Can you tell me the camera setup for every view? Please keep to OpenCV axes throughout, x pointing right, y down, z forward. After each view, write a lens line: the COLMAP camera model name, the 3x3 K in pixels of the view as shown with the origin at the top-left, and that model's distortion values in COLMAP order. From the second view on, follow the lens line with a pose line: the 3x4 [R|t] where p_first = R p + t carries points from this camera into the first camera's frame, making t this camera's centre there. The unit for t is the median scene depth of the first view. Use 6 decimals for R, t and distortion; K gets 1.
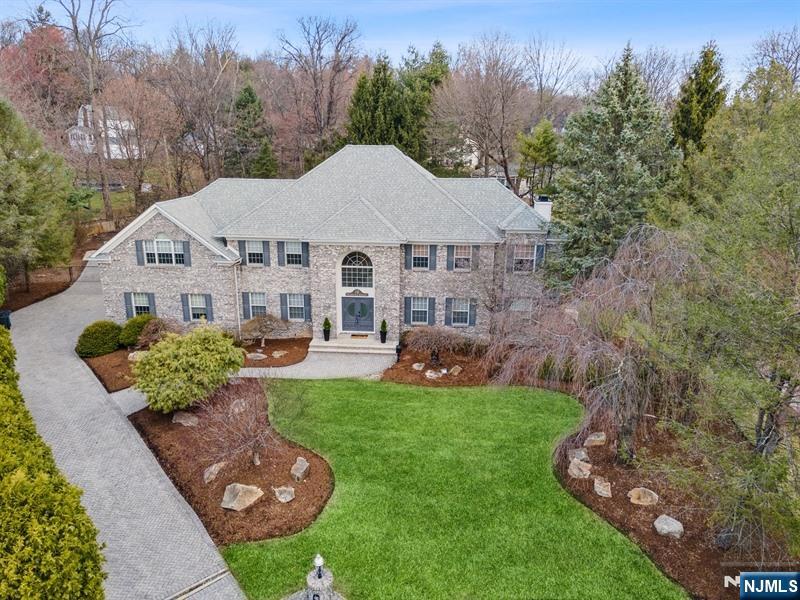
lens RADIAL K [[580.3, 0, 400.0], [0, 580.3, 300.0], [0, 0, 1]] dist [0.049751, 0.000002]
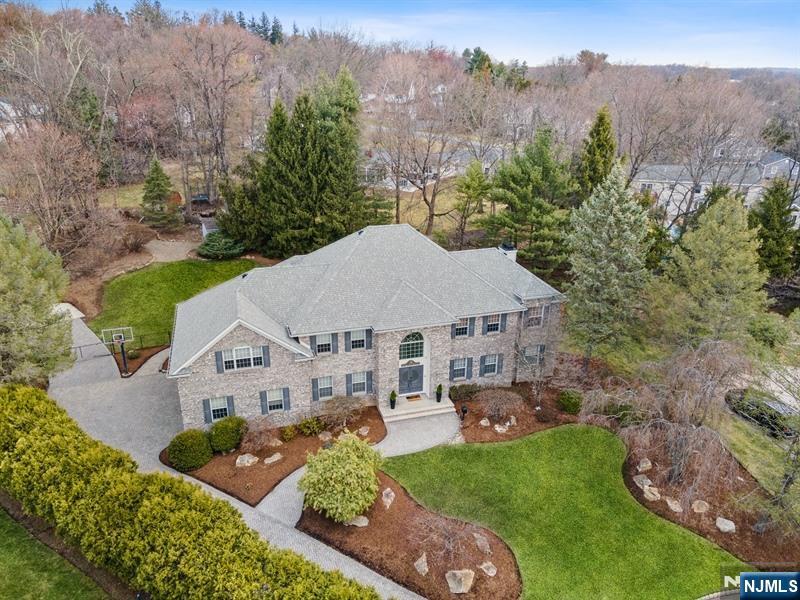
lens RADIAL K [[580.3, 0, 400.0], [0, 580.3, 300.0], [0, 0, 1]] dist [0.049751, 0.000002]
pose [[0.933682, -0.130495, 0.333479, -0.473215], [0.094971, 0.988128, 0.120764, -0.284819], [-0.345279, -0.081084, 0.934991, -0.079807]]
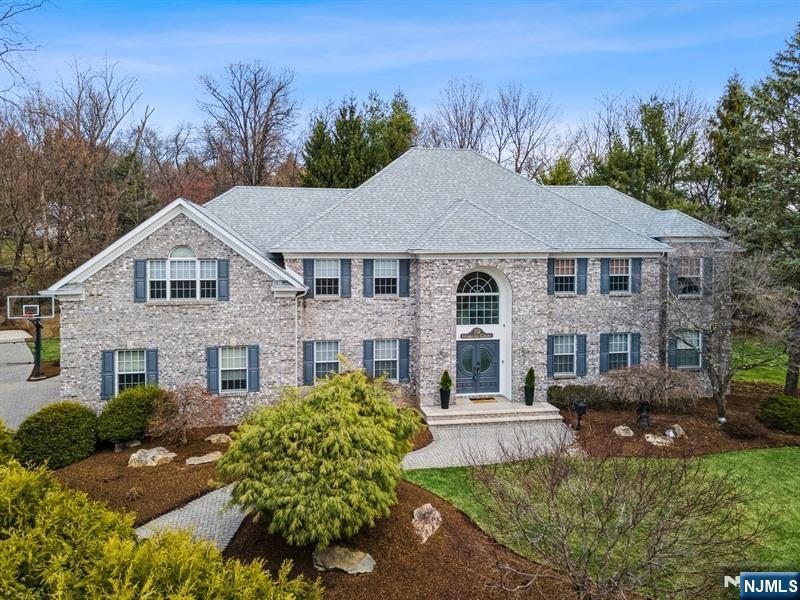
lens RADIAL K [[608.4, 0, 400.8], [0, 608.4, 258.7], [0, 0, 1]] dist [0.038966, -0.002446]
pose [[0.967365, -0.011696, 0.253117, -0.342081], [0.072819, 0.969628, -0.233495, 0.063177], [-0.242698, 0.244306, 0.938836, 0.337308]]
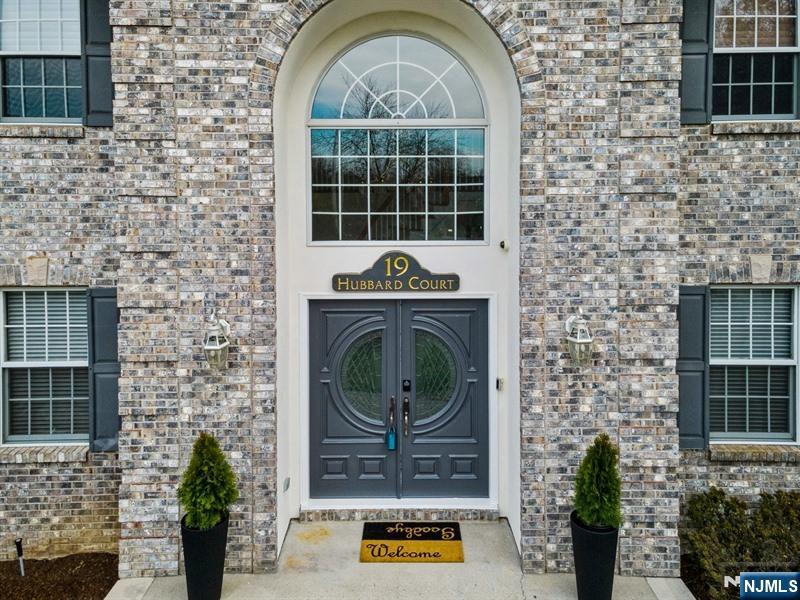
lens RADIAL K [[633.2, 0, 411.0], [0, 633.2, 197.0], [0, 0, 1]] dist [0.008186, 0.003644]
pose [[0.997065, -0.011066, 0.075753, -0.084881], [0.029486, 0.968670, -0.246594, 0.012928], [-0.070651, 0.248104, 0.966154, 0.815666]]
